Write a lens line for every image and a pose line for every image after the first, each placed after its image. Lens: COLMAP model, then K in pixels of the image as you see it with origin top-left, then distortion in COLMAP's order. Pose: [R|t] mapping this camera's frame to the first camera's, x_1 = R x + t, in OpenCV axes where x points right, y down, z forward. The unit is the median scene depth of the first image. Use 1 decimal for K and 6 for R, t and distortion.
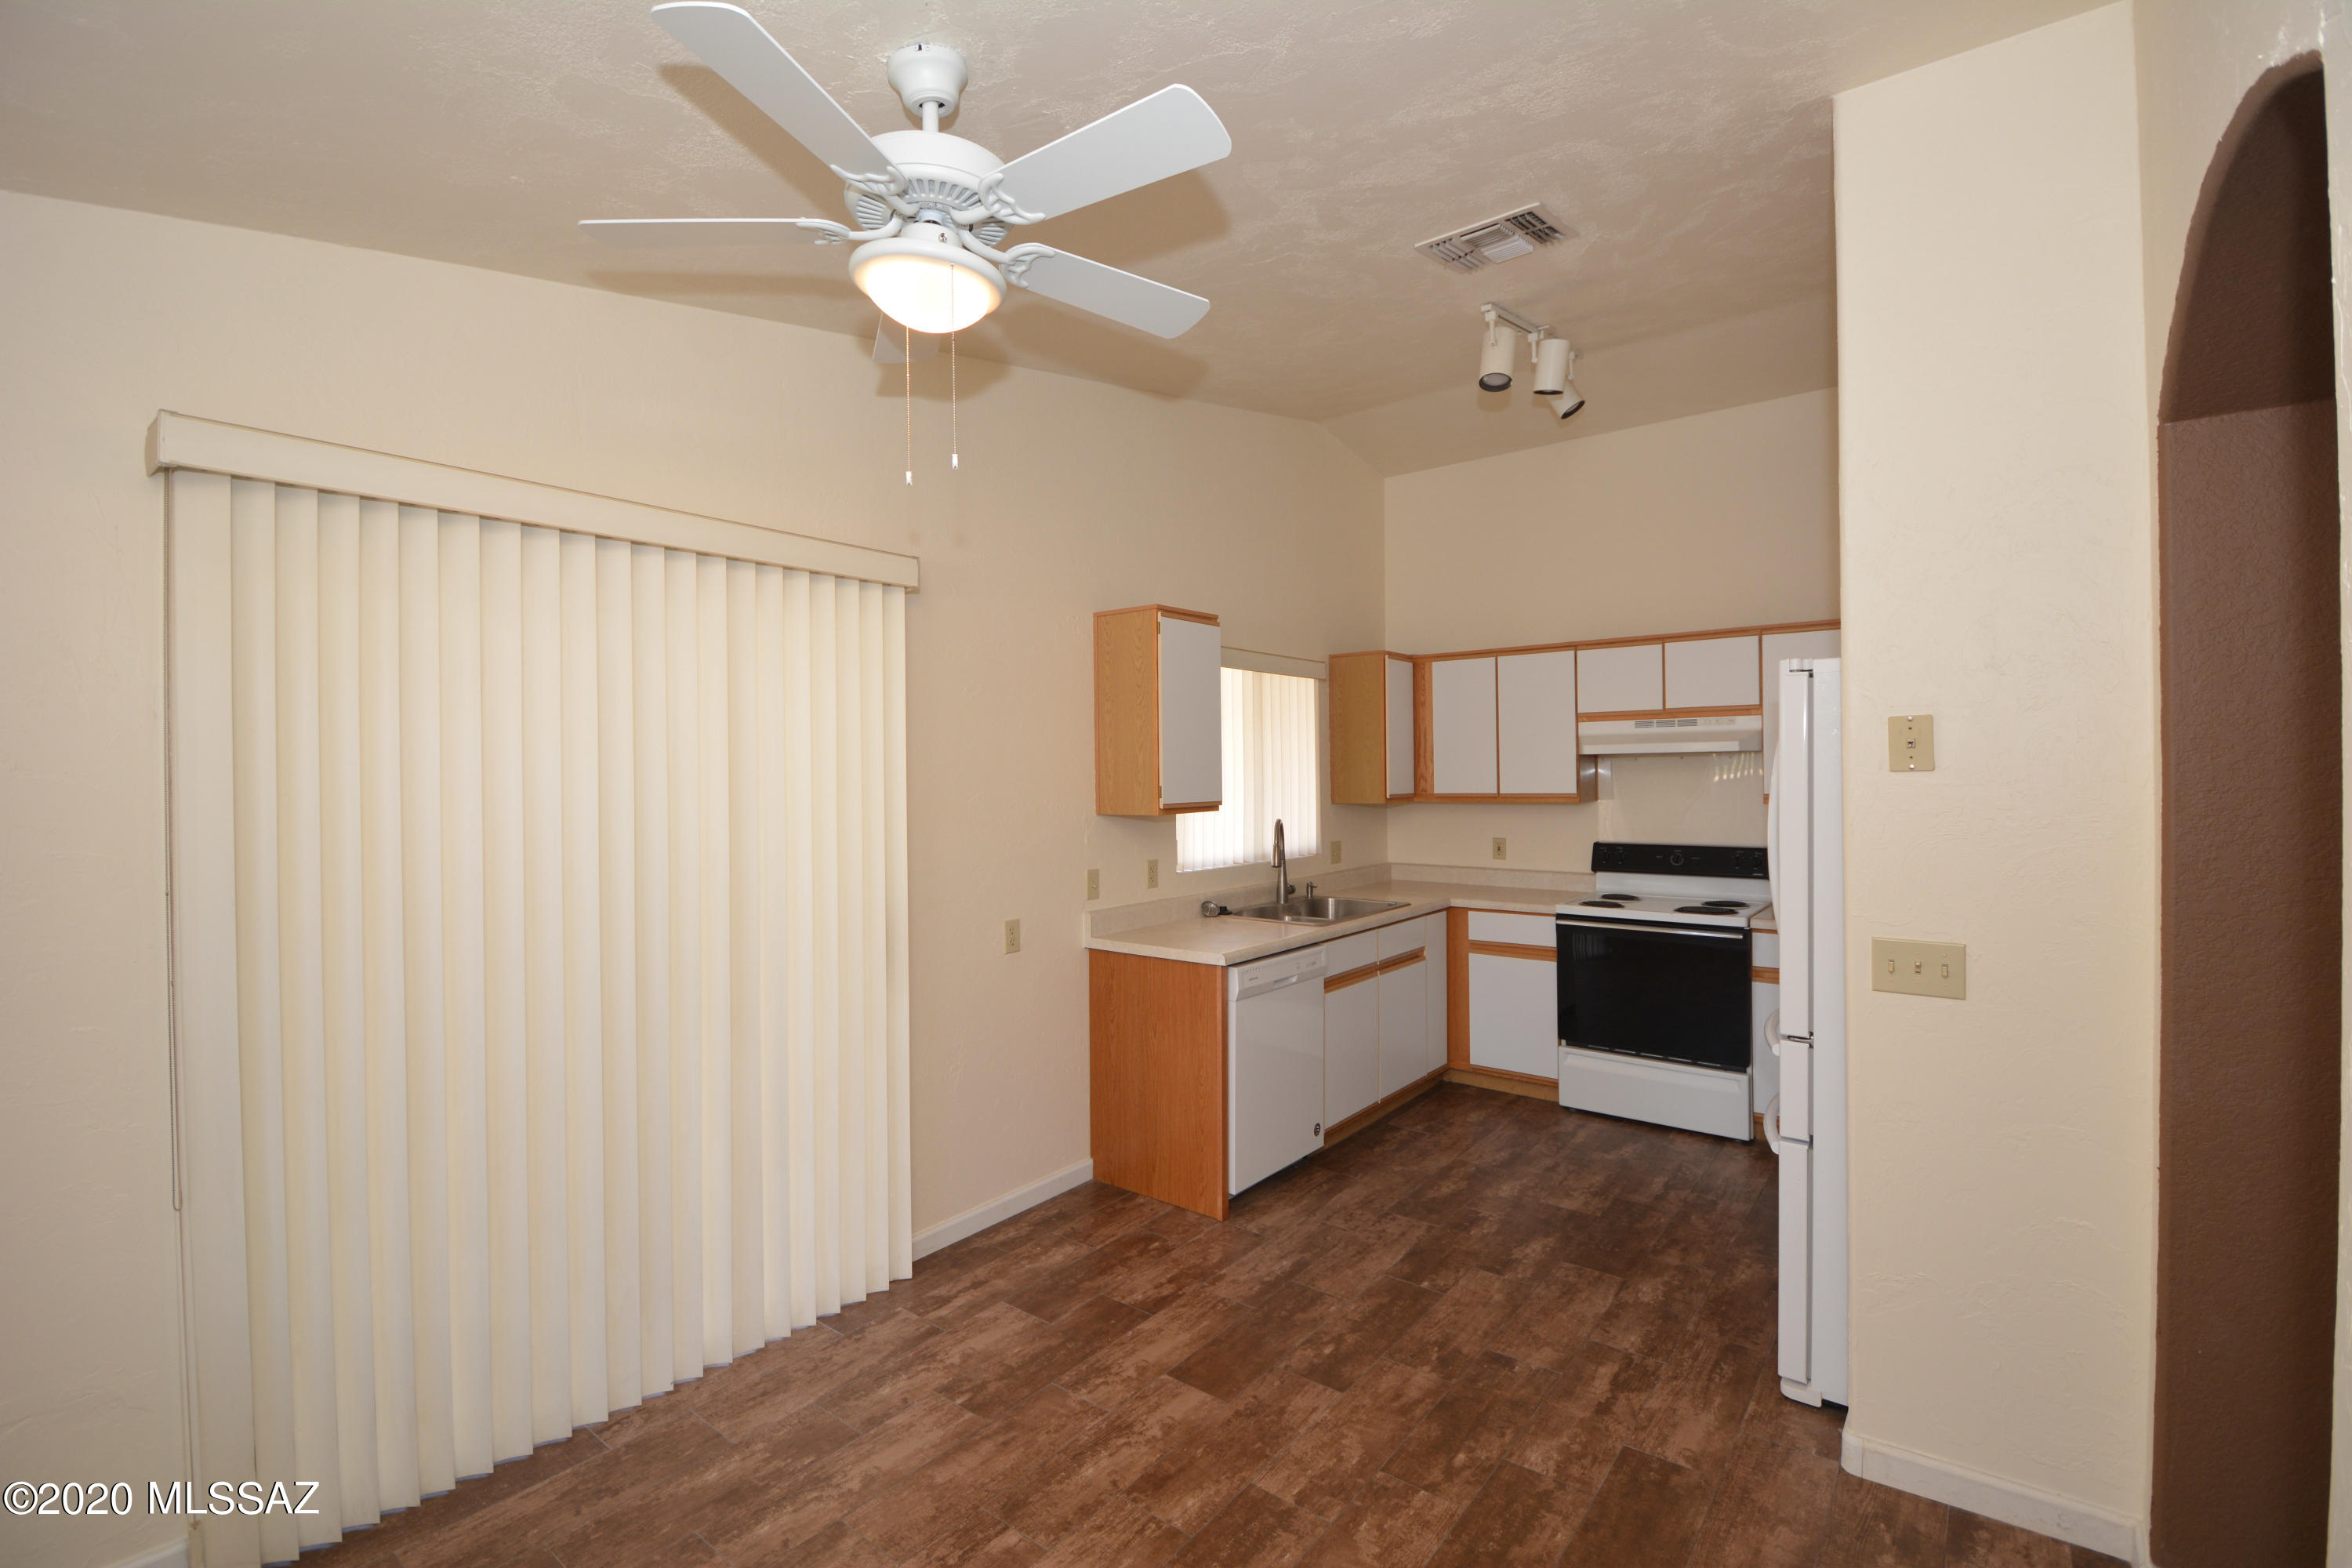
lens RADIAL K [[1042.3, 0, 1179.0], [0, 1042.3, 779.0], [0, 0, 1]] dist [-0.003598, -0.010155]
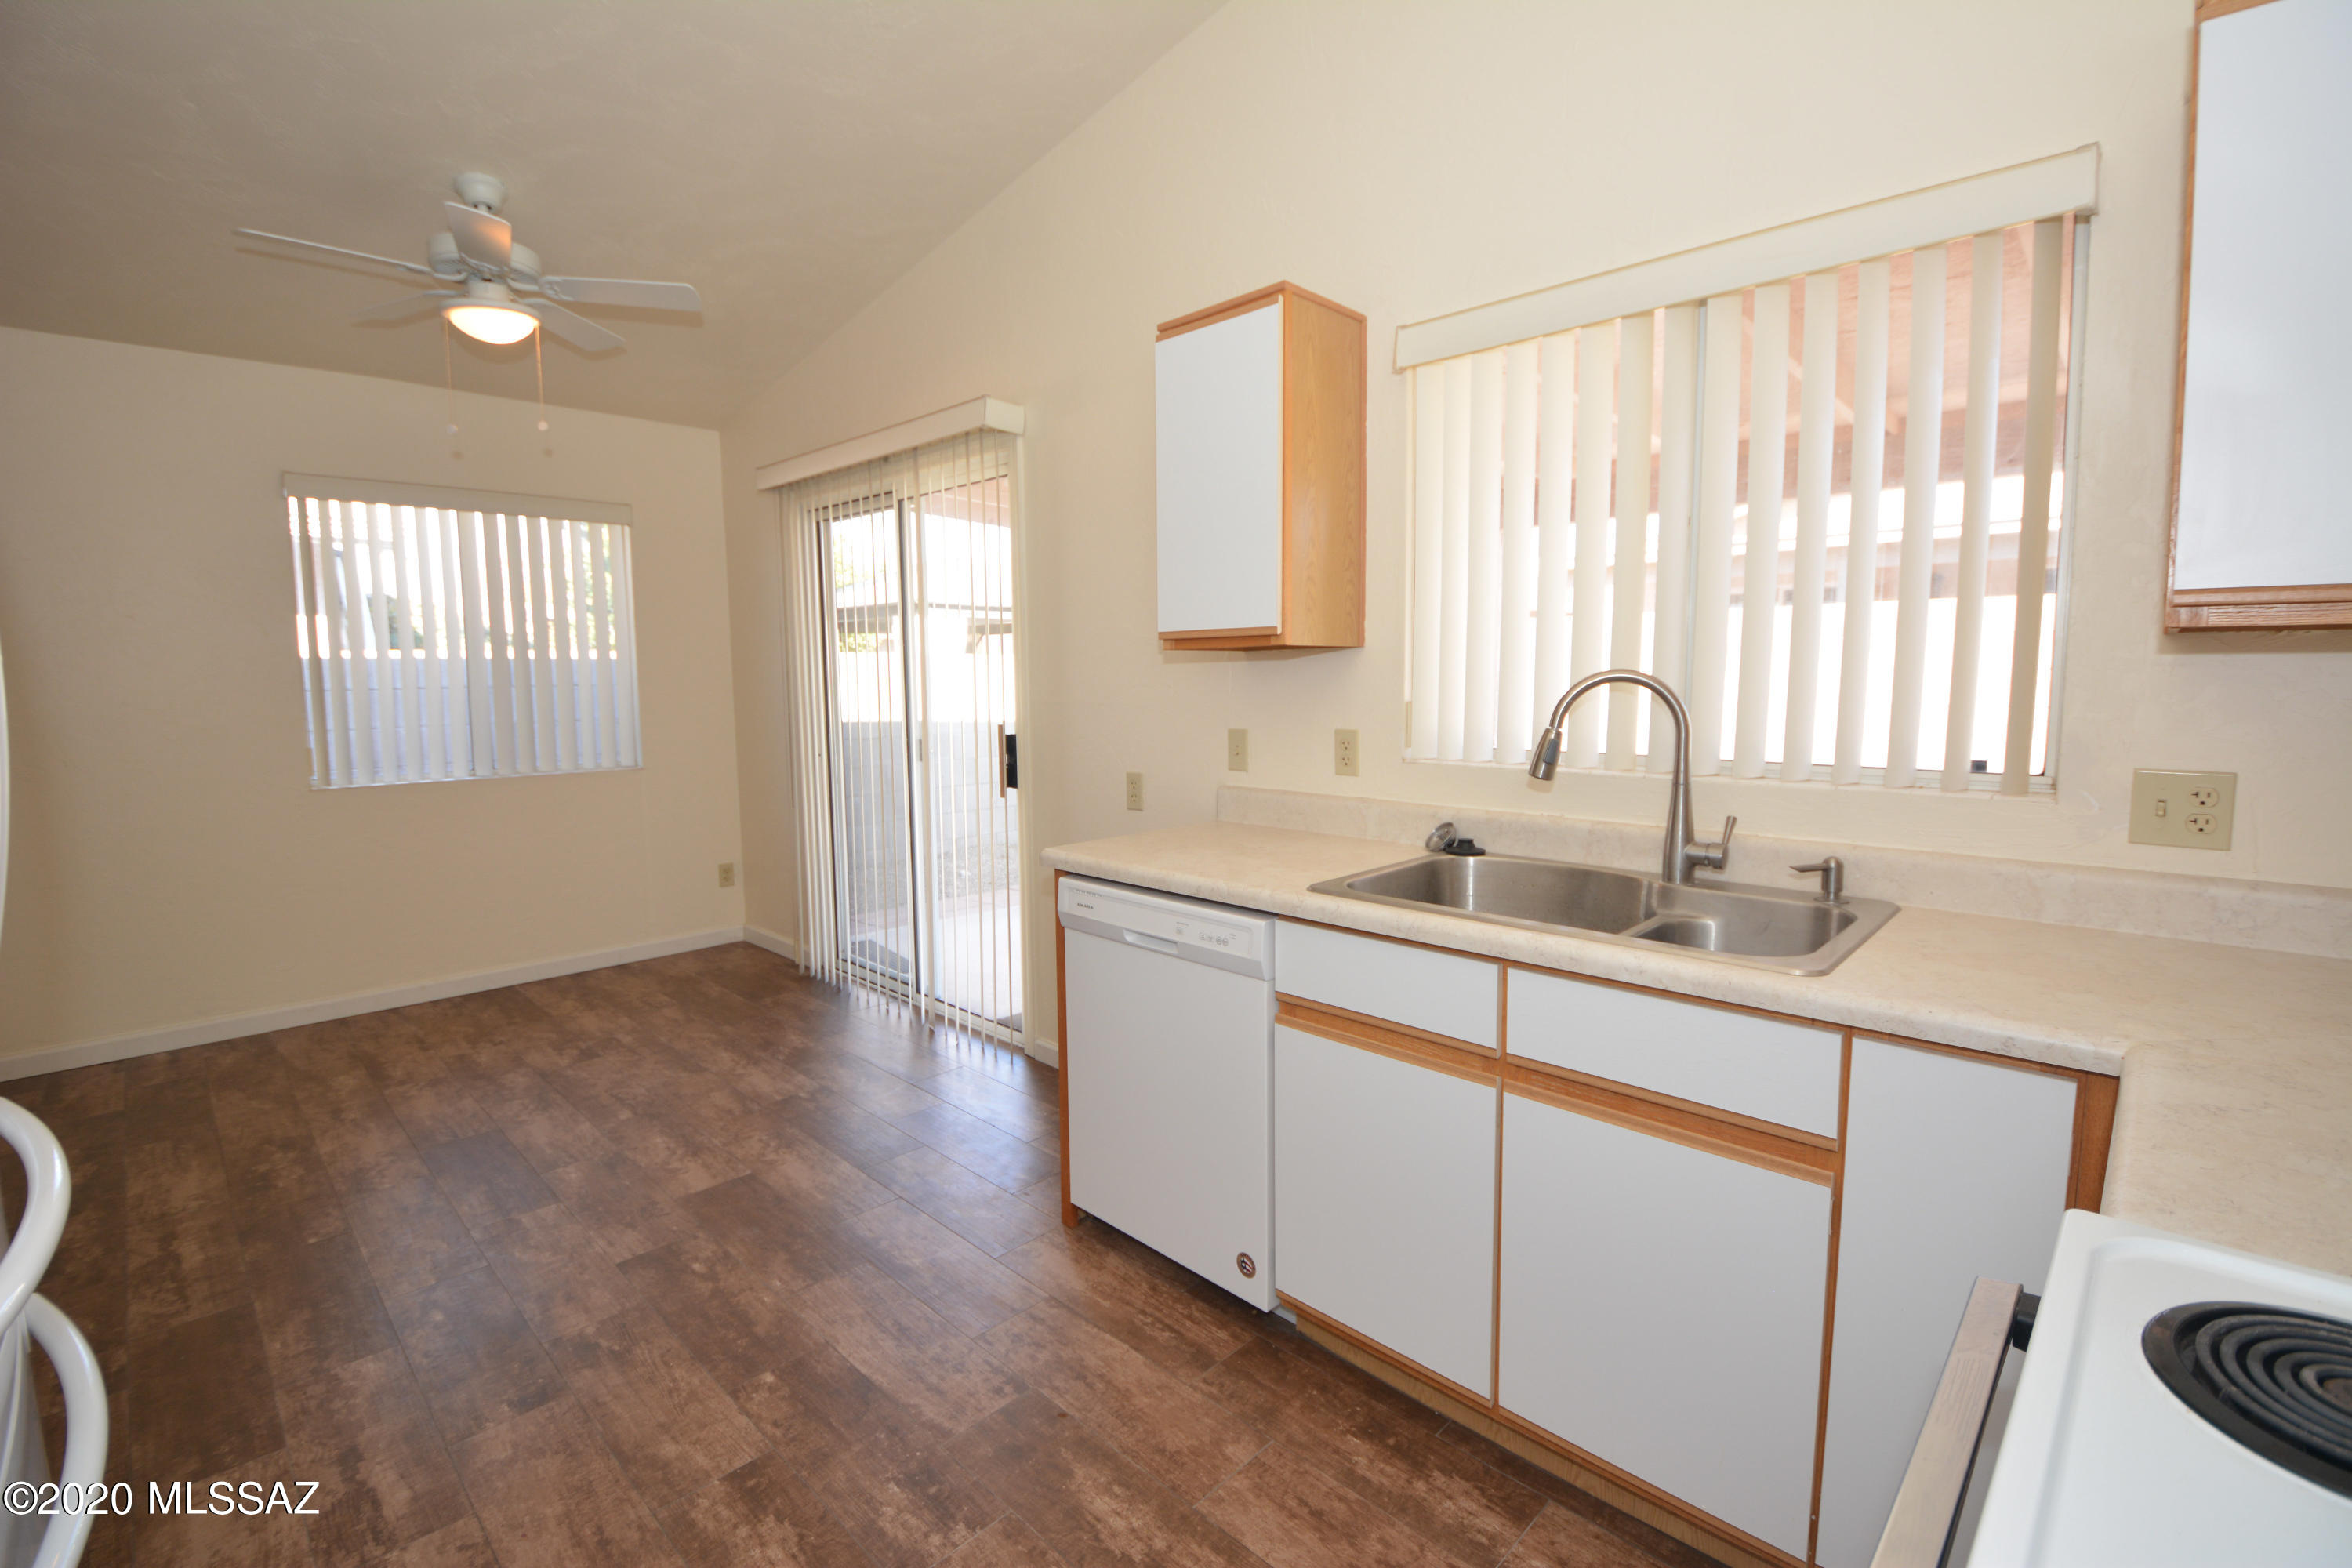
lens RADIAL K [[1042.3, 0, 1181.6], [0, 1042.3, 781.7], [0, 0, 1]] dist [-0.003598, -0.010155]
pose [[-0.110290, 0.117125, -0.986974, 0.939251], [0.004364, 0.993080, 0.117362, 0.059255], [0.993890, 0.008637, -0.110038, 1.561331]]
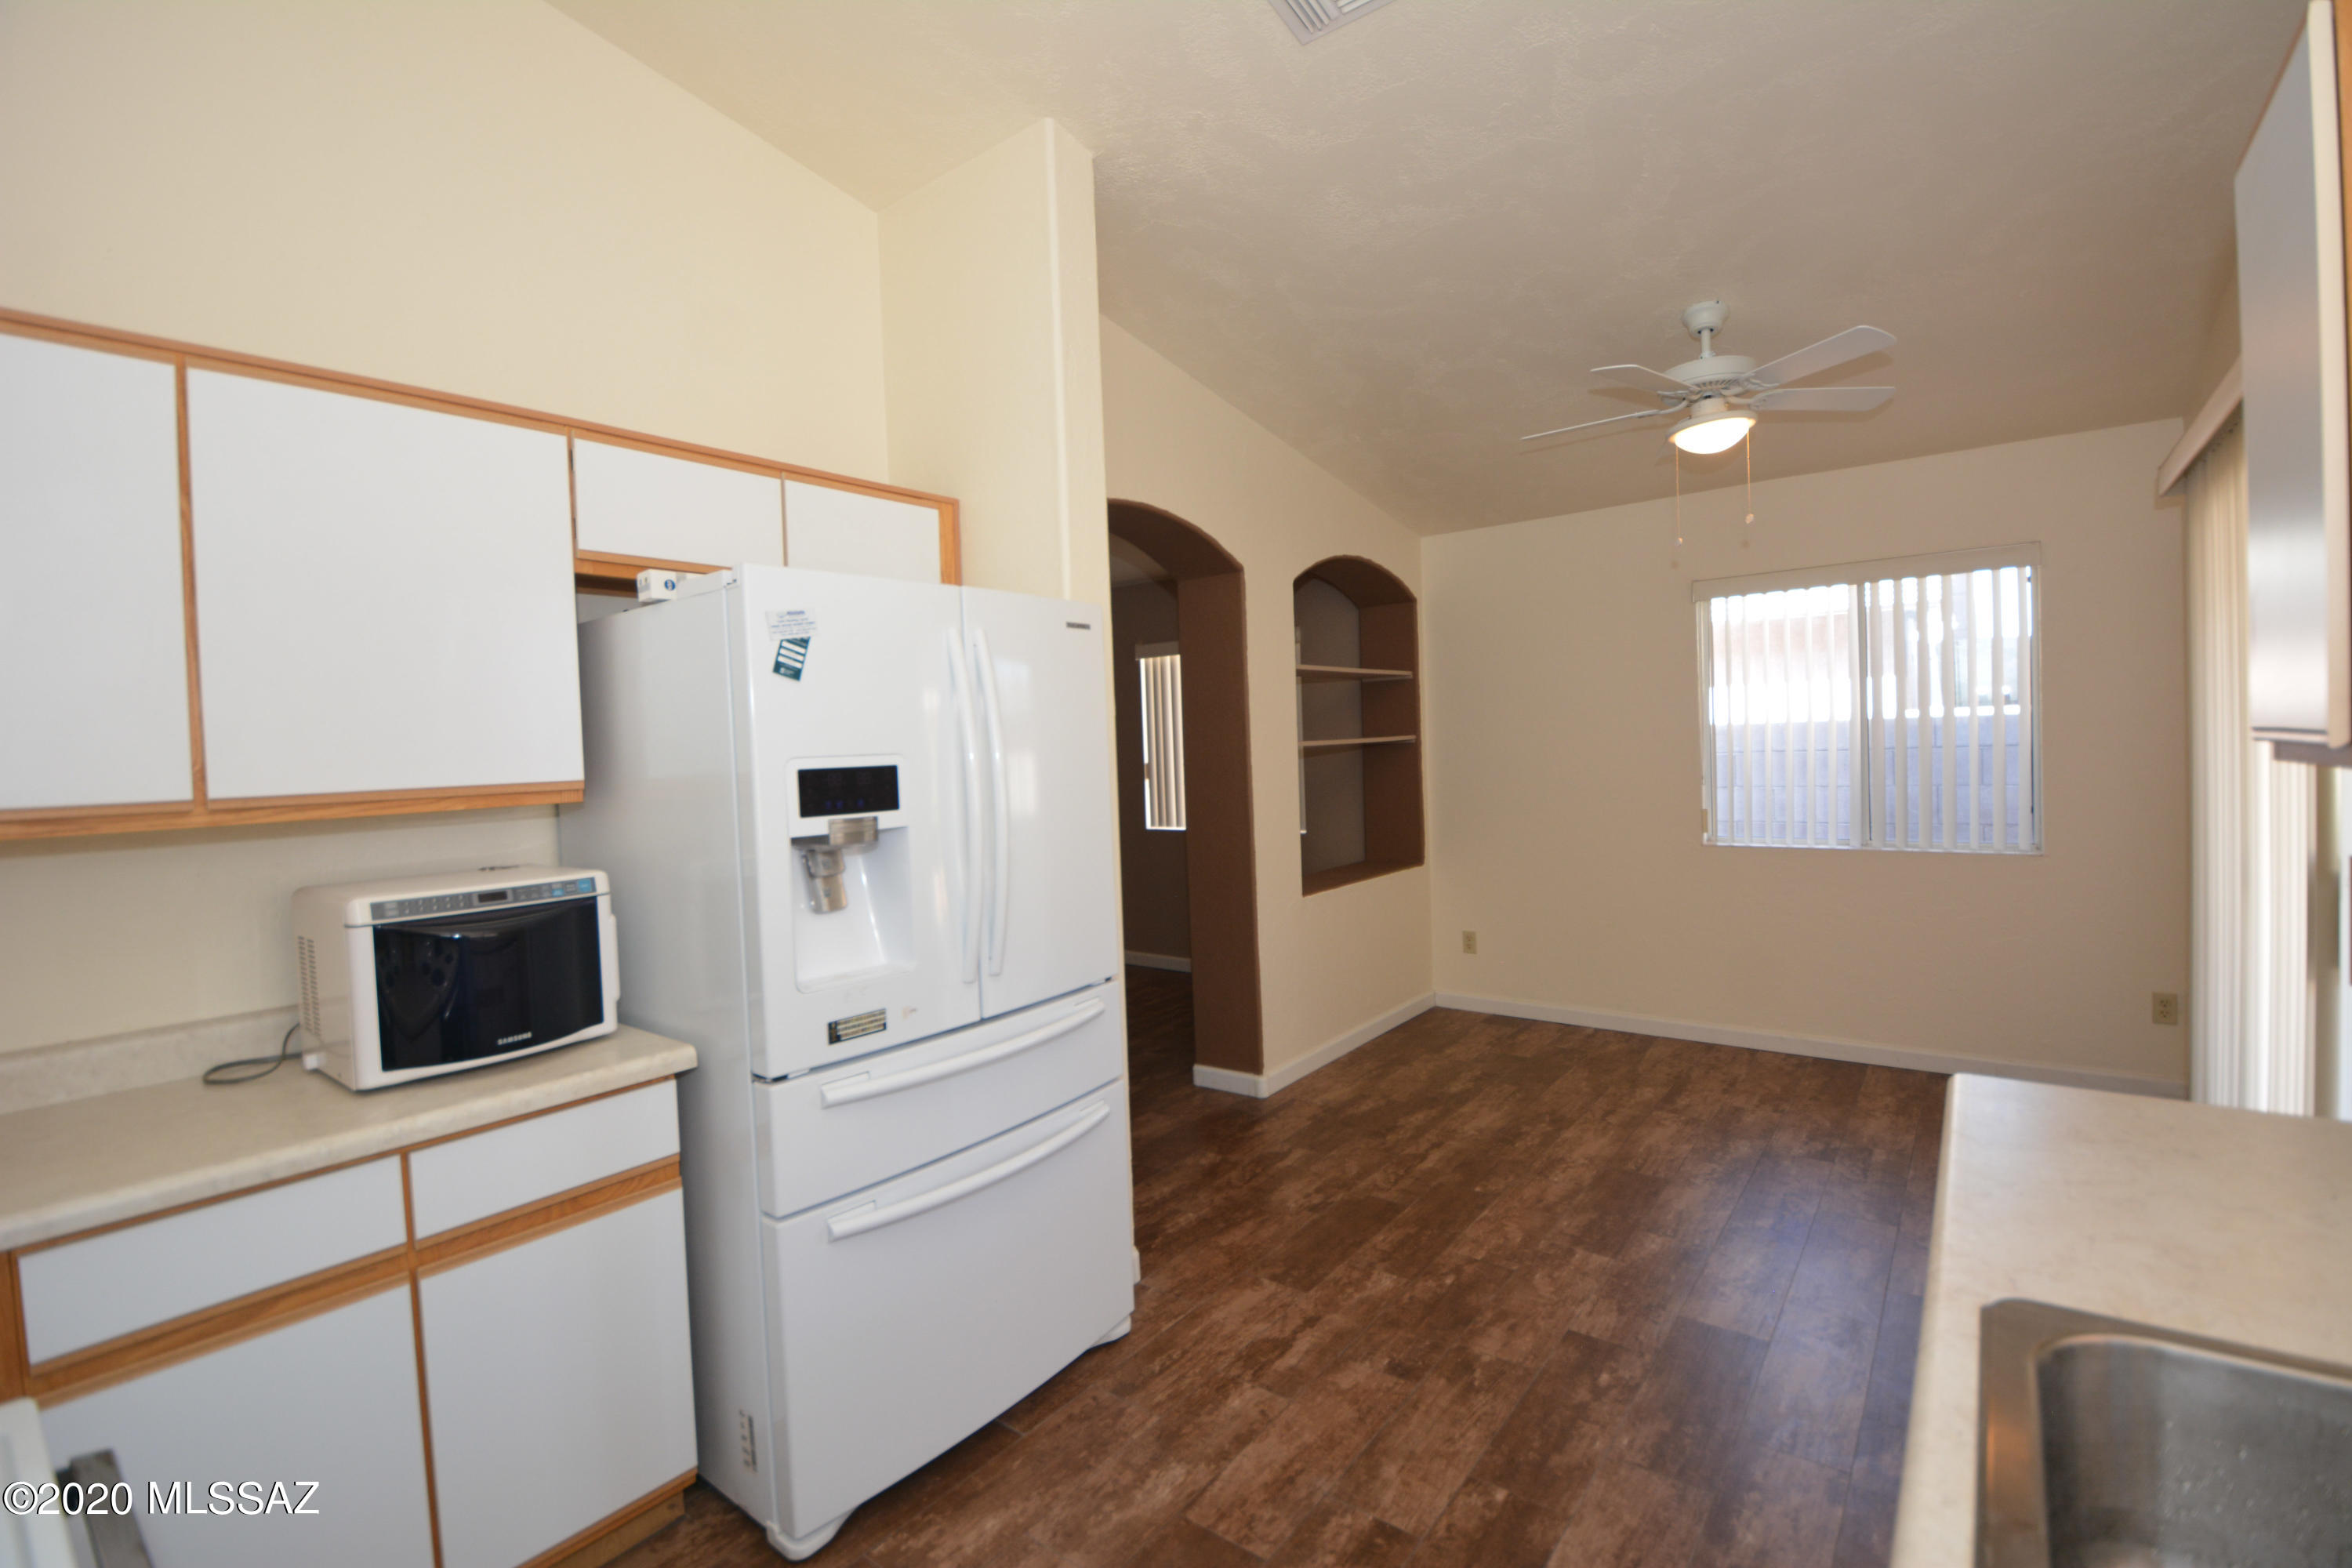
lens RADIAL K [[1042.3, 0, 1177.7], [0, 1042.3, 771.0], [0, 0, 1]] dist [-0.003598, -0.010155]
pose [[-0.998971, 0.045349, 0.000955, 0.489804], [0.045355, 0.998344, 0.035391, 0.013226], [0.000651, 0.035398, -0.999373, 1.917484]]
